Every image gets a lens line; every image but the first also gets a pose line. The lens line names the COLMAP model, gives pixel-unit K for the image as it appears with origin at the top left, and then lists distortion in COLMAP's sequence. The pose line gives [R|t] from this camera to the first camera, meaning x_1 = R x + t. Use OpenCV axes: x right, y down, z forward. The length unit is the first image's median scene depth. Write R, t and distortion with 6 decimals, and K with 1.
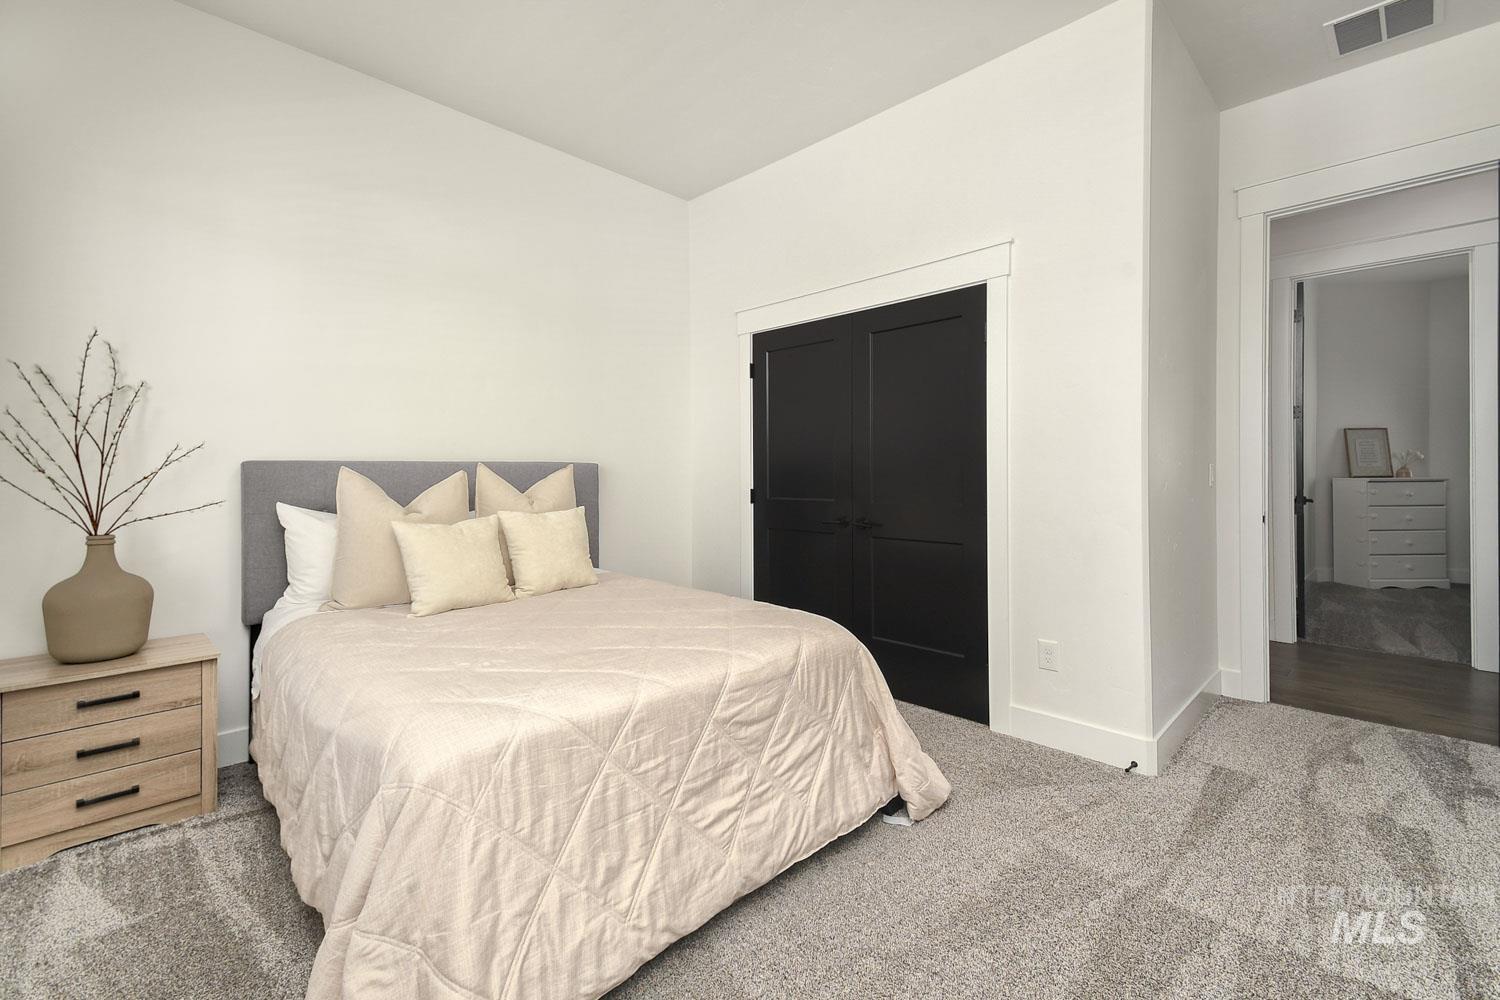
lens RADIAL K [[672.2, 0, 748.0], [0, 672.2, 490.7], [0, 0, 1]] dist [-0.002290, -0.000314]
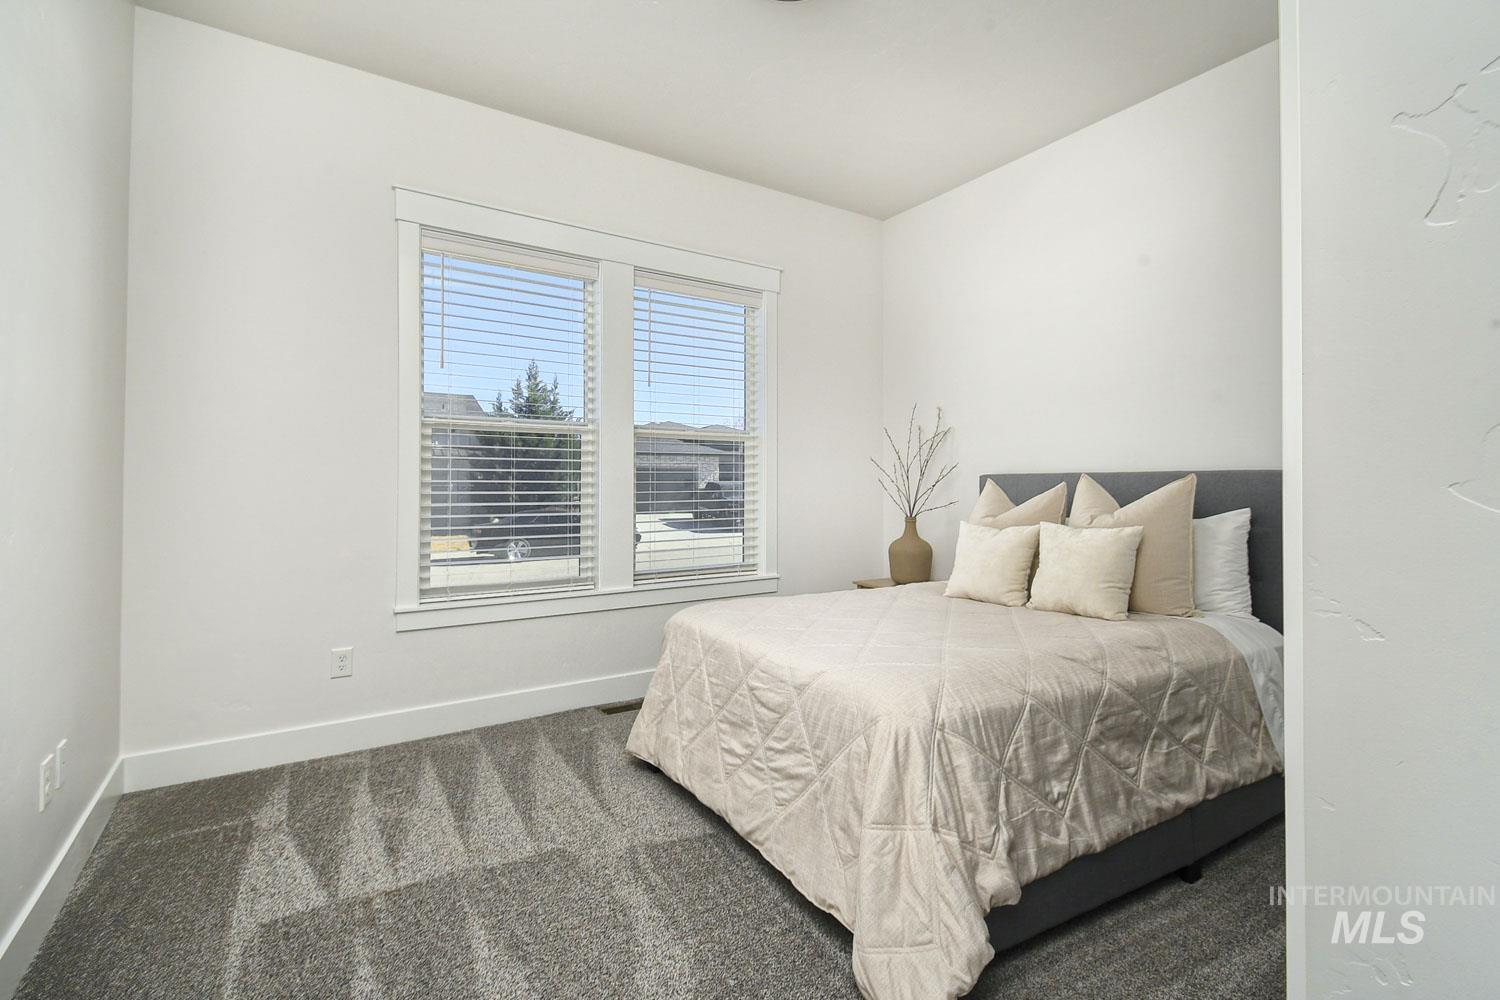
lens RADIAL K [[672.2, 0, 747.7], [0, 672.2, 488.3], [0, 0, 1]] dist [-0.002290, -0.000314]
pose [[-0.248862, 0.014718, -0.968427, 0.910450], [-0.022664, 0.999522, 0.021015, -0.039876], [0.968274, 0.027178, -0.248409, 1.013866]]
